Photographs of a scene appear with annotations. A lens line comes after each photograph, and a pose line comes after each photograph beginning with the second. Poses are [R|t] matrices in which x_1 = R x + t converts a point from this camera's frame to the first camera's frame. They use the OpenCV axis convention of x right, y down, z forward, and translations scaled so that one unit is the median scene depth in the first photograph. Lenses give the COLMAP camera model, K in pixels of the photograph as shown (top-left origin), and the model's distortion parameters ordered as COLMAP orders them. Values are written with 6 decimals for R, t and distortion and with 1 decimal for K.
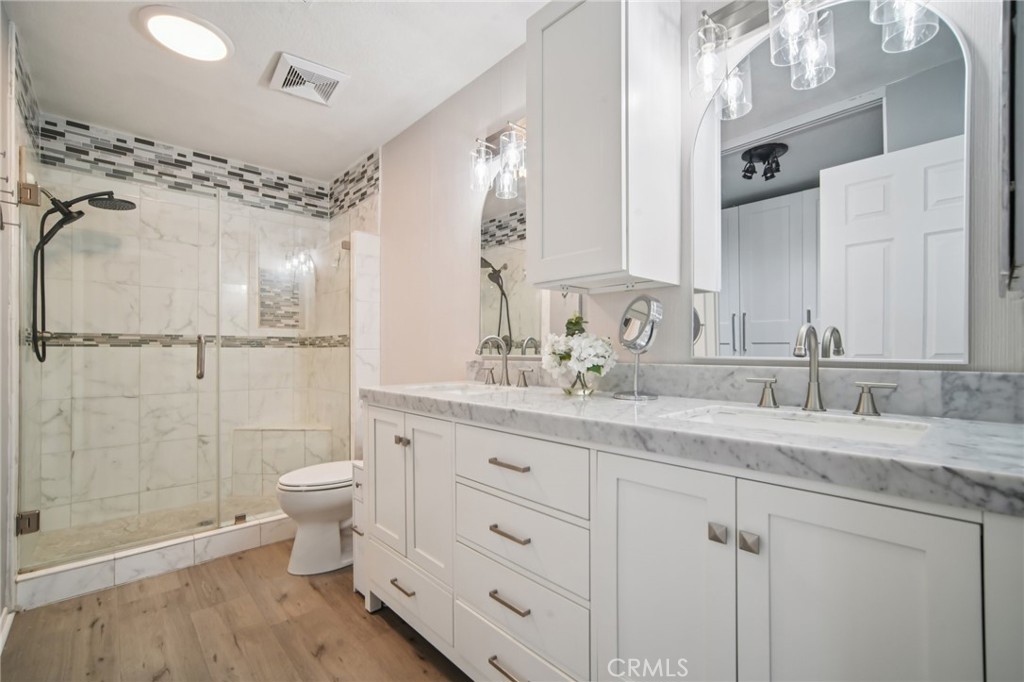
lens RADIAL K [[444.7, 0, 516.0], [0, 444.7, 346.5], [0, 0, 1]] dist [0.002079, 0.000016]
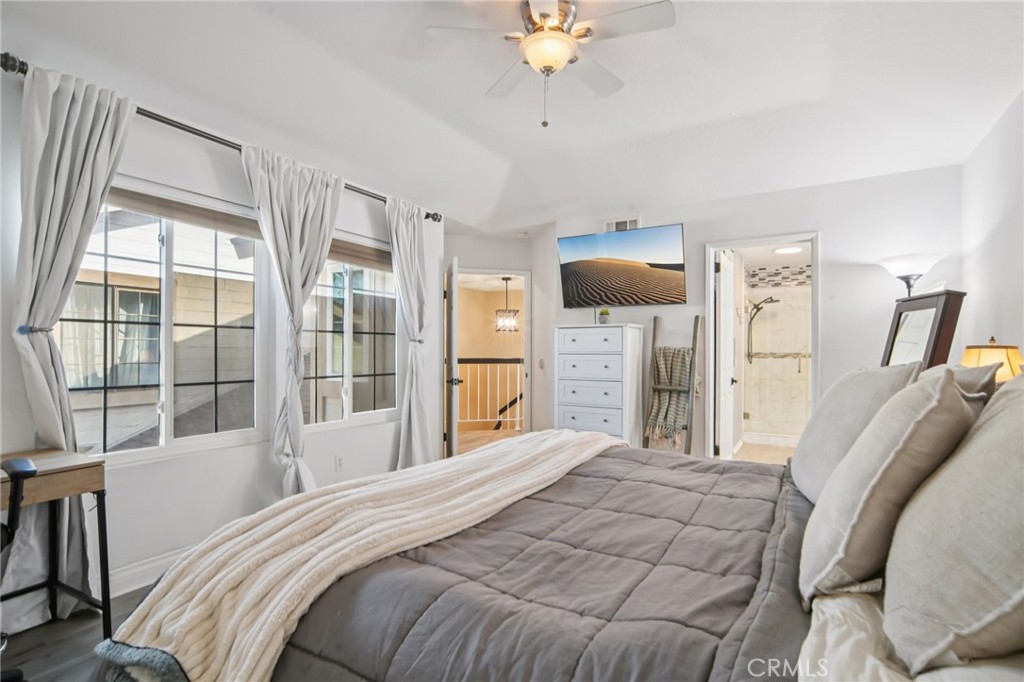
lens RADIAL K [[495.2, 0, 513.7], [0, 495.2, 349.7], [0, 0, 1]] dist [-0.002173, -0.000138]
pose [[0.282774, -0.000419, -0.959186, 1.351919], [-0.001853, 0.999998, -0.000983, -0.044424], [0.959185, 0.002055, 0.282773, -1.179274]]
